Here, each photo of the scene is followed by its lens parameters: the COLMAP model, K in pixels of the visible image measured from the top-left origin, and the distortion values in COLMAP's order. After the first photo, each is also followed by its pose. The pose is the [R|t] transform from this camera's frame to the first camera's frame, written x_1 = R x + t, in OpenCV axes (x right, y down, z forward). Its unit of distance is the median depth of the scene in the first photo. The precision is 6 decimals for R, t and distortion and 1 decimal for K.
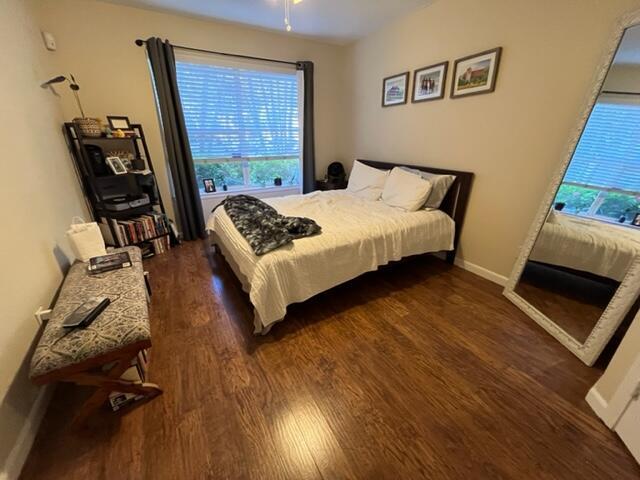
lens RADIAL K [[259.0, 0, 317.6], [0, 259.0, 238.7], [0, 0, 1]] dist [-0.001930, -0.000507]
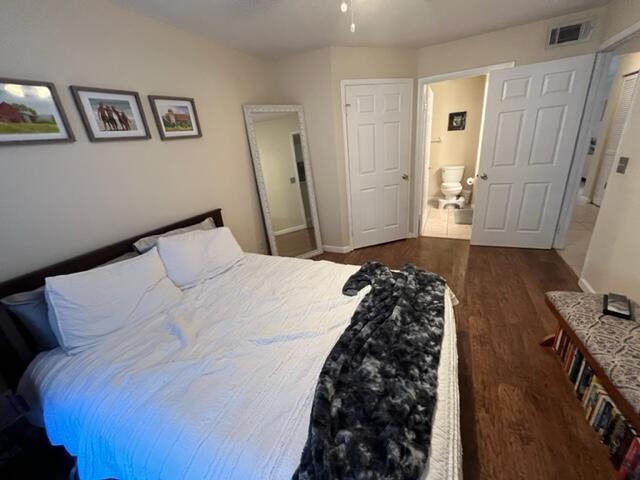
lens RADIAL K [[259.0, 0, 318.8], [0, 259.0, 238.7], [0, 0, 1]] dist [-0.001930, -0.000507]
pose [[-0.571796, -0.240307, 0.784412, -0.483706], [0.382079, 0.768111, 0.513829, -0.527565], [-0.725992, 0.593513, -0.347387, 1.098495]]
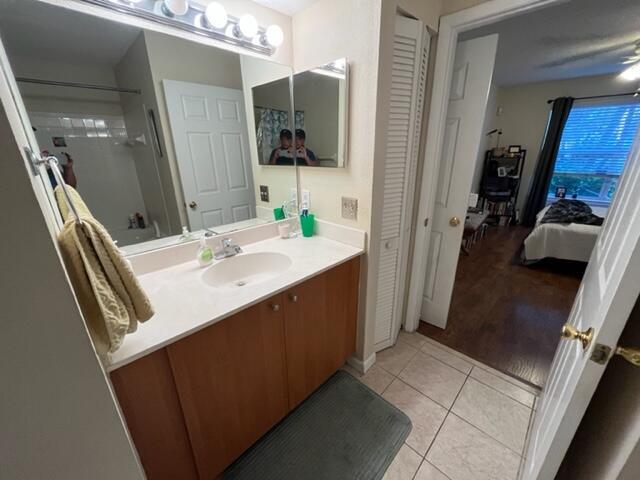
lens RADIAL K [[259.0, 0, 319.1], [0, 259.0, 238.5], [0, 0, 1]] dist [-0.001930, -0.000507]
pose [[0.276112, 0.310054, -0.909741, 0.735166], [-0.346396, 0.915028, 0.206722, 0.235425], [0.896534, 0.258052, 0.360051, -0.755295]]
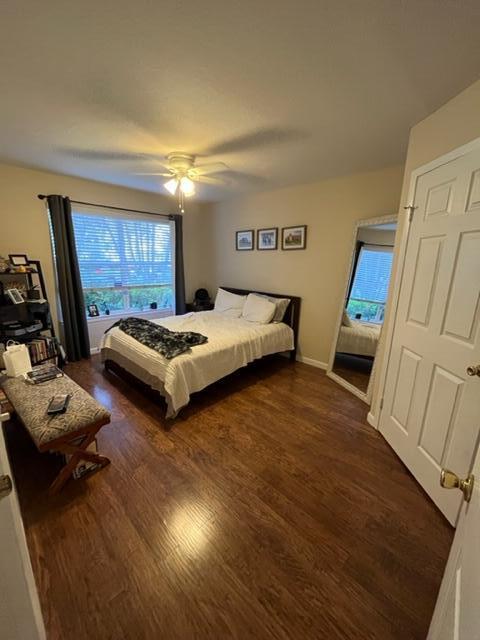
lens RADIAL K [[259.0, 0, 239.0], [0, 259.0, 318.6], [0, 0, 1]] dist [-0.001930, -0.000507]
pose [[0.961714, -0.039966, 0.271124, -0.160188], [0.080373, 0.986939, -0.139612, 0.051795], [-0.262003, 0.156058, 0.952366, -0.329024]]
